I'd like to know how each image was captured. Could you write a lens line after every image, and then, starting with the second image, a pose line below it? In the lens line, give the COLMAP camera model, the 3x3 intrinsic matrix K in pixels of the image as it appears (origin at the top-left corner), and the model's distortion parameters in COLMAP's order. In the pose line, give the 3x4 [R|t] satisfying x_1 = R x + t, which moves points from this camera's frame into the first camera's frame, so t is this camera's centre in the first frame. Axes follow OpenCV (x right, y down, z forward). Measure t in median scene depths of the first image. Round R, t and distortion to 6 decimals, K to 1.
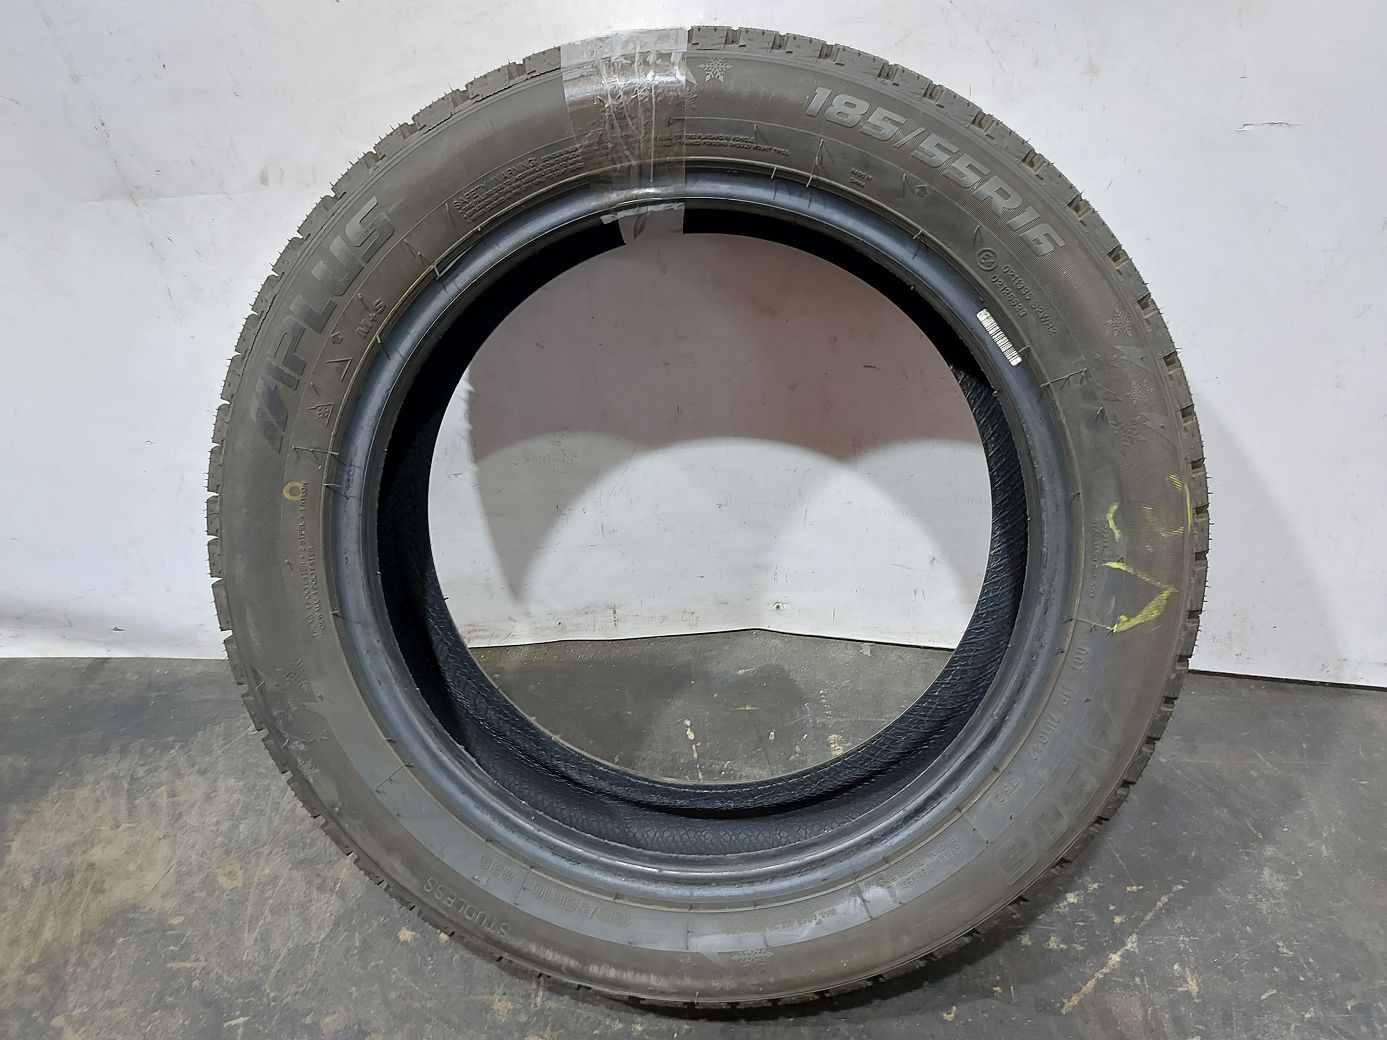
lens RADIAL K [[946.6, 0, 693.5], [0, 946.6, 520.0], [0, 0, 1]] dist [0.001607, -0.002682]
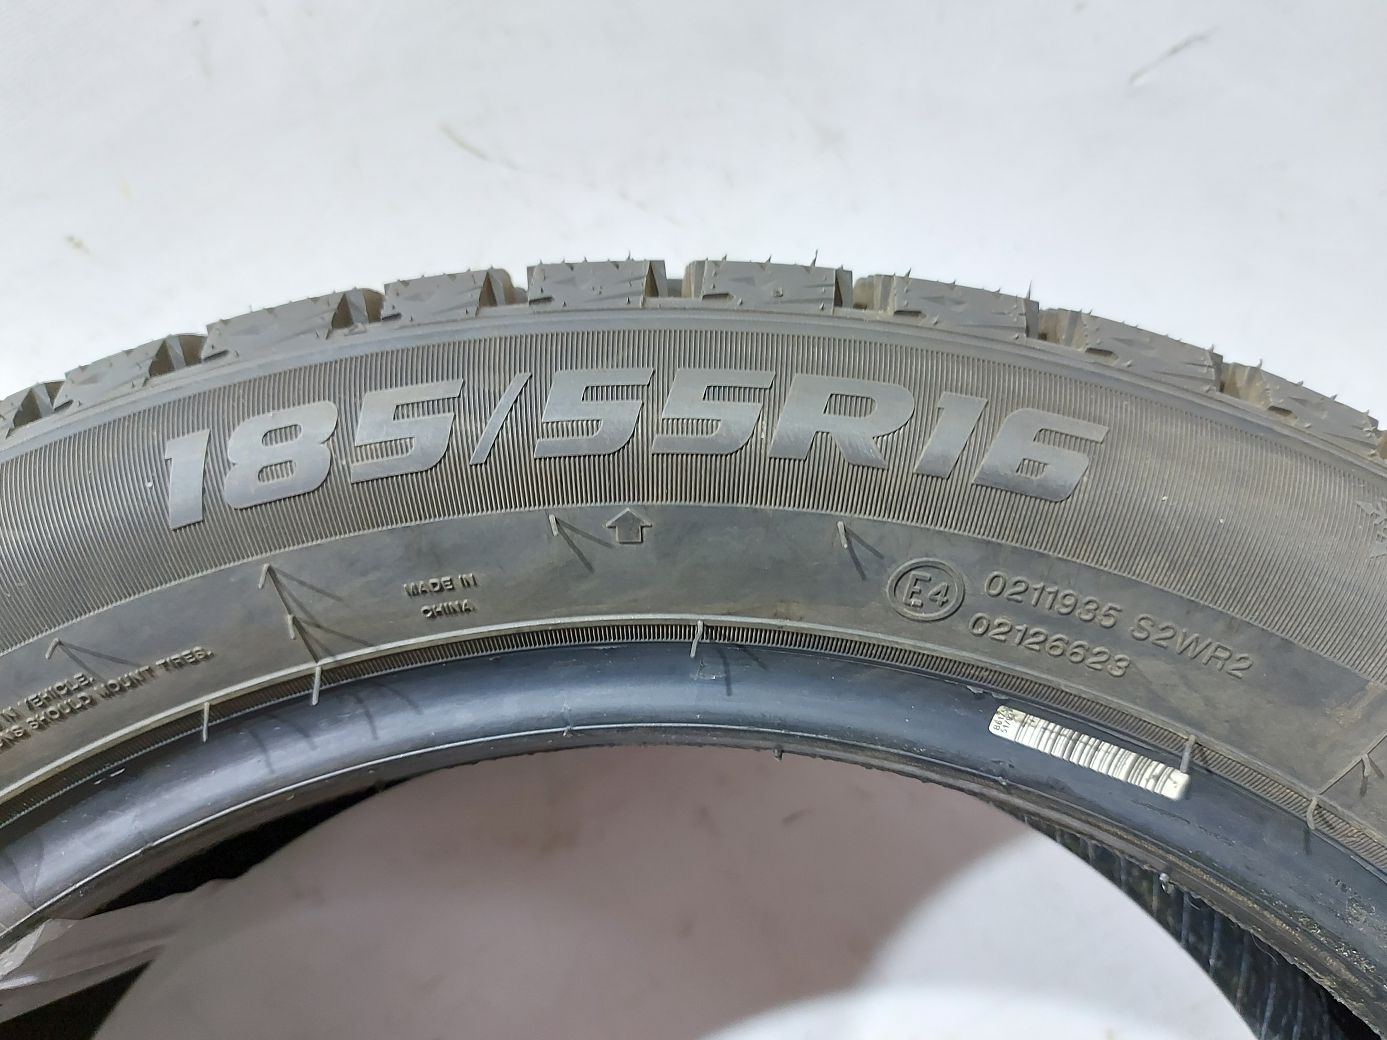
lens RADIAL K [[946.6, 0, 693.5], [0, 946.6, 520.0], [0, 0, 1]] dist [0.001607, -0.002682]
pose [[0.841932, -0.515241, 0.160242, 0.209658], [0.538806, 0.786846, -0.300936, -0.242722], [0.028969, 0.339707, 0.940085, 0.701604]]
